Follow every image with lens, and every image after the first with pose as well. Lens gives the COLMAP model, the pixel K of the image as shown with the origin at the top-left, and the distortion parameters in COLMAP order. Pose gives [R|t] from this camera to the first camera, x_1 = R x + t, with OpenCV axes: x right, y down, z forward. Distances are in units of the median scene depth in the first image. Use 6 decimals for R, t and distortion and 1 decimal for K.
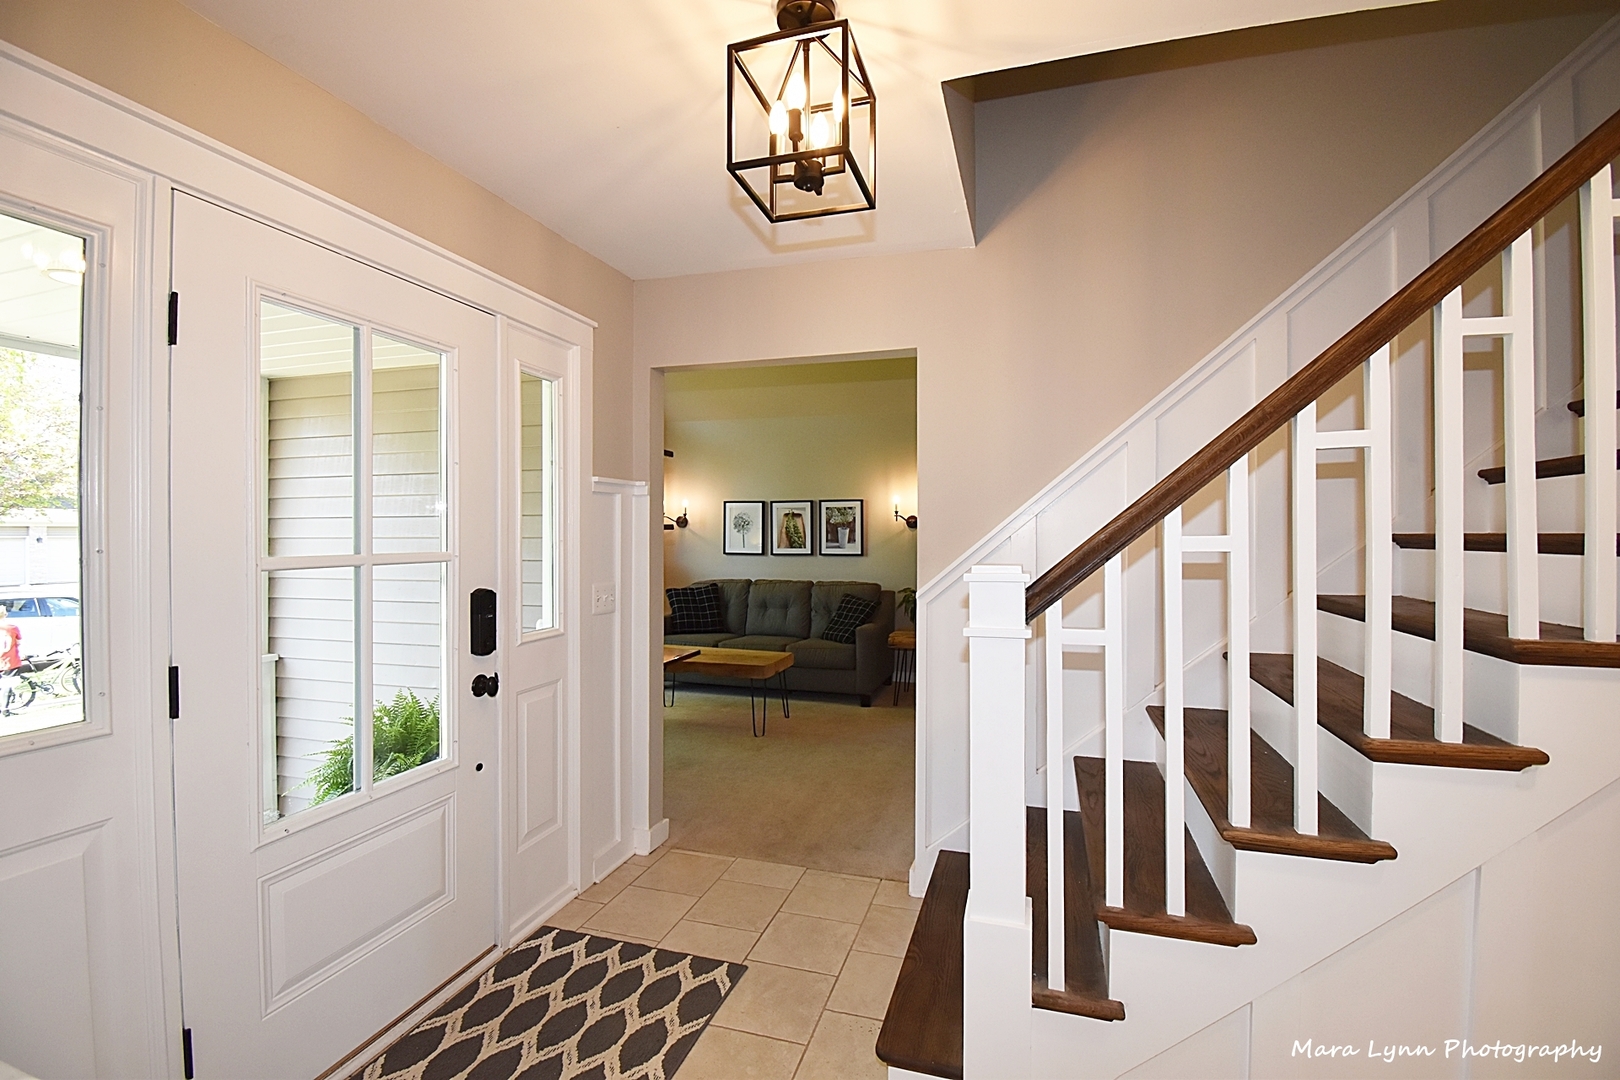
lens RADIAL K [[724.8, 0, 805.5], [0, 724.8, 538.8], [0, 0, 1]] dist [-0.001362, -0.007619]
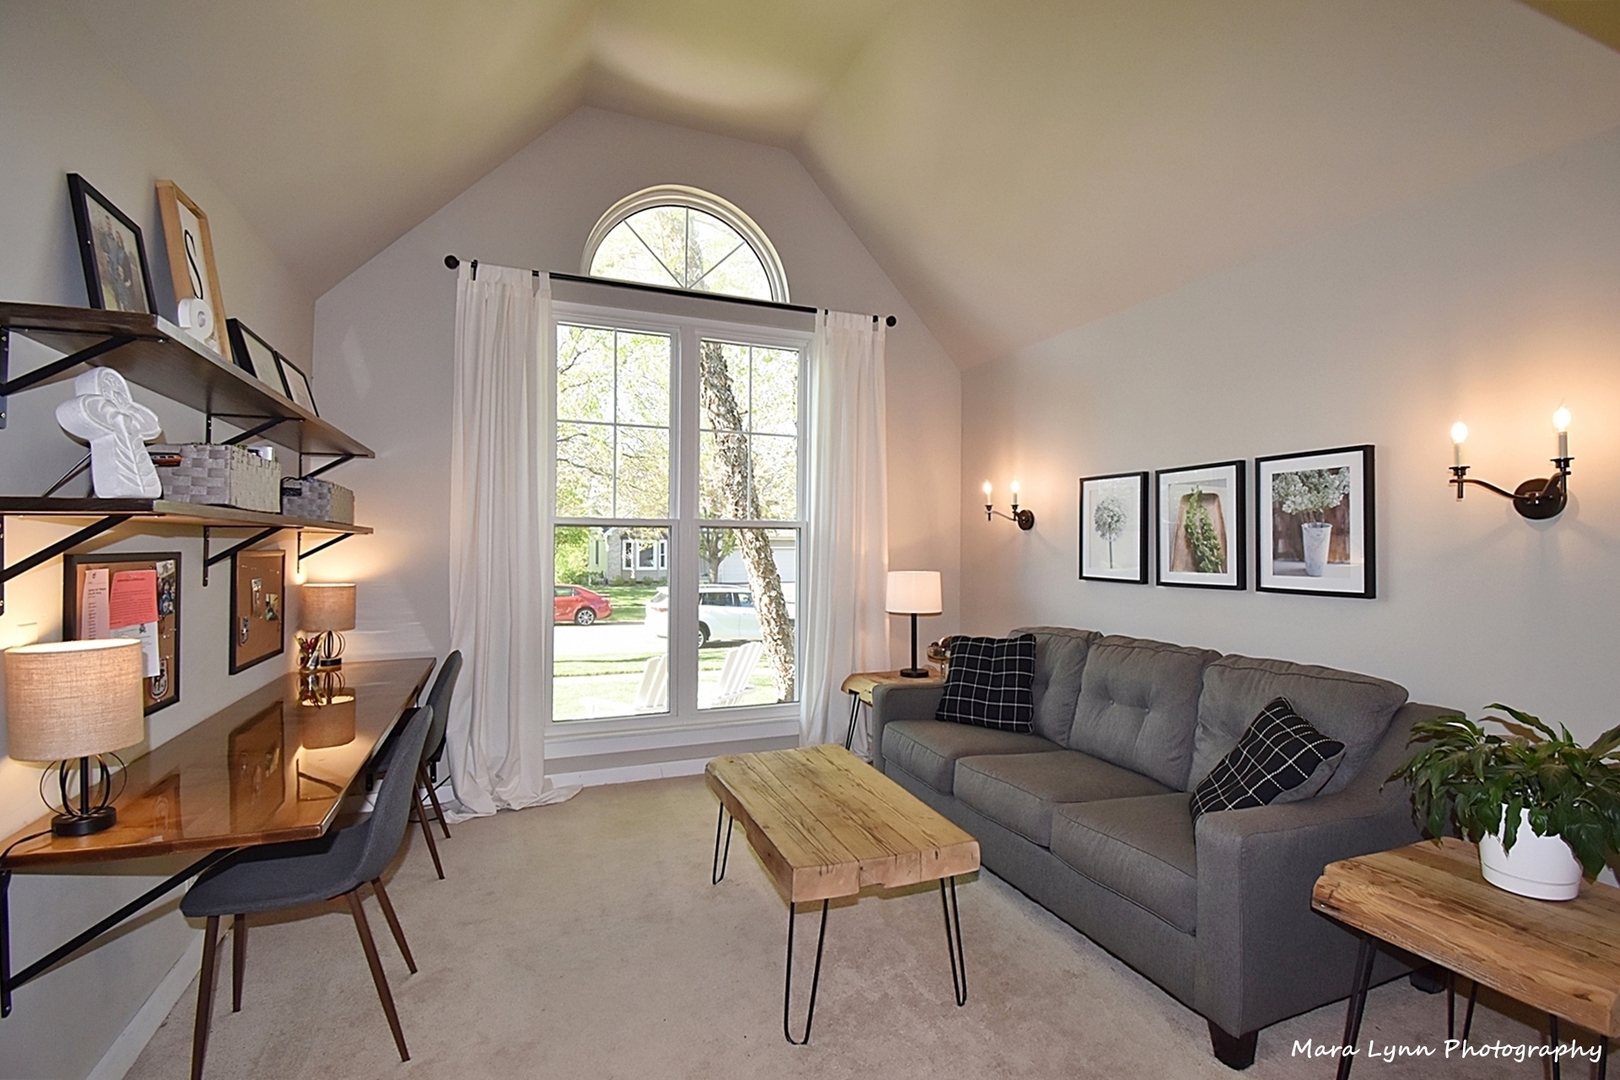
lens RADIAL K [[724.8, 0, 815.4], [0, 724.8, 533.9], [0, 0, 1]] dist [-0.001362, -0.007619]
pose [[0.637121, -0.010335, -0.770694, 0.178794], [-0.010789, 0.999693, -0.022325, 0.002257], [0.770688, 0.022538, 0.636814, 0.539441]]
